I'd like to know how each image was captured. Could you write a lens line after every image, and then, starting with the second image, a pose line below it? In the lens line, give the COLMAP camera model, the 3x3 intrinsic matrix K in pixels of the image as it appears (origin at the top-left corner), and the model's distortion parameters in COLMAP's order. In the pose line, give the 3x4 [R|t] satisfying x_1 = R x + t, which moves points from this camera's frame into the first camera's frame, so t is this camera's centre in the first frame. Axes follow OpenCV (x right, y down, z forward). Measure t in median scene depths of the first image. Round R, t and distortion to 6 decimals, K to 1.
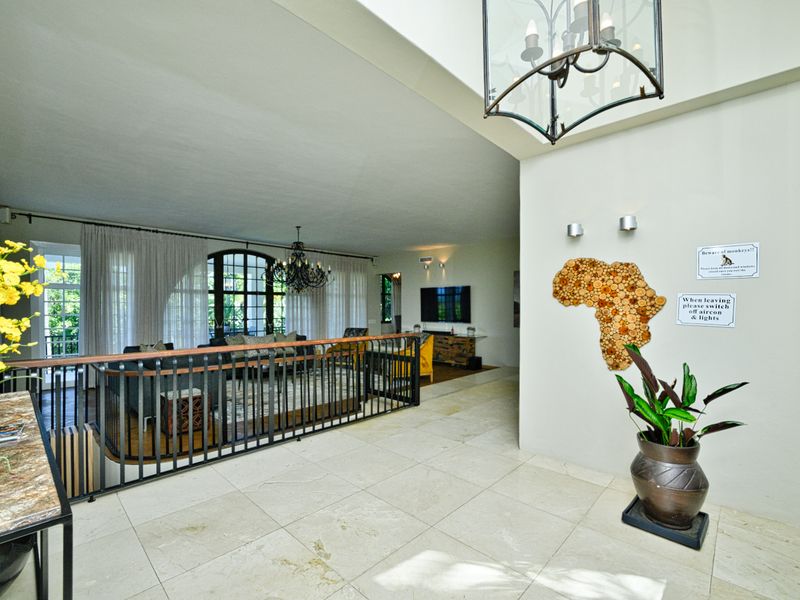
lens RADIAL K [[353.5, 0, 400.0], [0, 353.5, 300.0], [0, 0, 1]] dist [-0.001821, 0.000010]
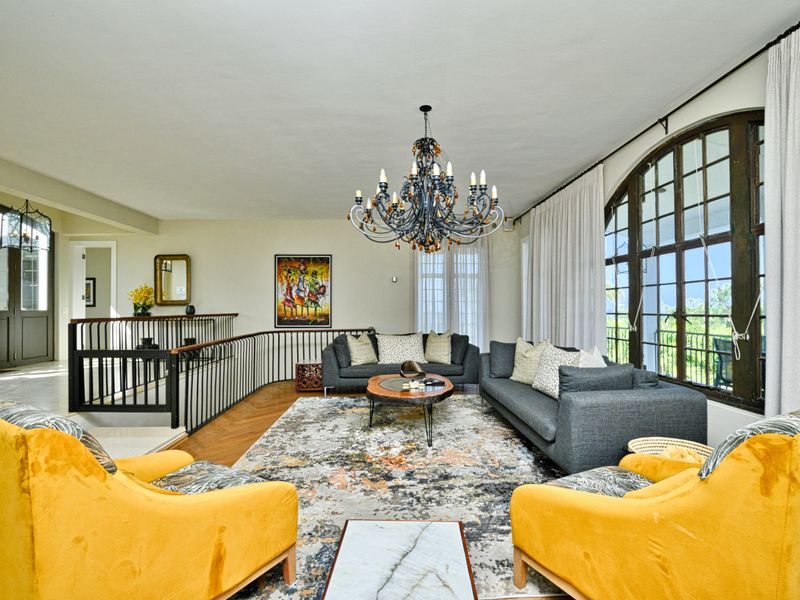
lens RADIAL K [[353.5, 0, 400.0], [0, 353.5, 300.0], [0, 0, 1]] dist [-0.001821, 0.000010]
pose [[-0.675218, -0.012852, -0.737506, 0.055691], [0.020457, 0.999137, -0.036141, 0.046873], [0.737334, -0.039490, -0.674373, 1.069896]]
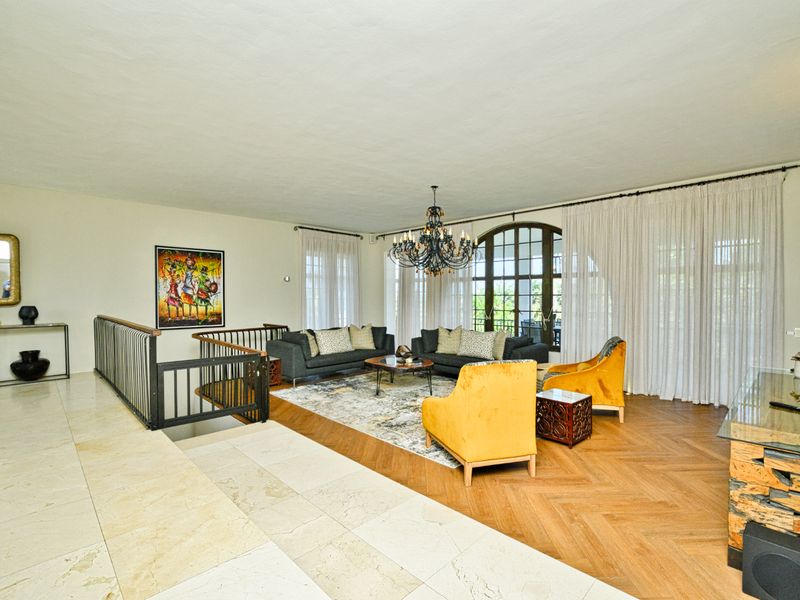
lens RADIAL K [[374.3, 0, 400.0], [0, 374.3, 300.0], [0, 0, 1]] dist [-0.000812, 0.000048]
pose [[-0.014739, 0.012117, -0.999818, 0.416936], [0.022794, 0.999671, 0.011779, 0.014495], [0.999632, -0.022616, -0.015010, 0.778315]]
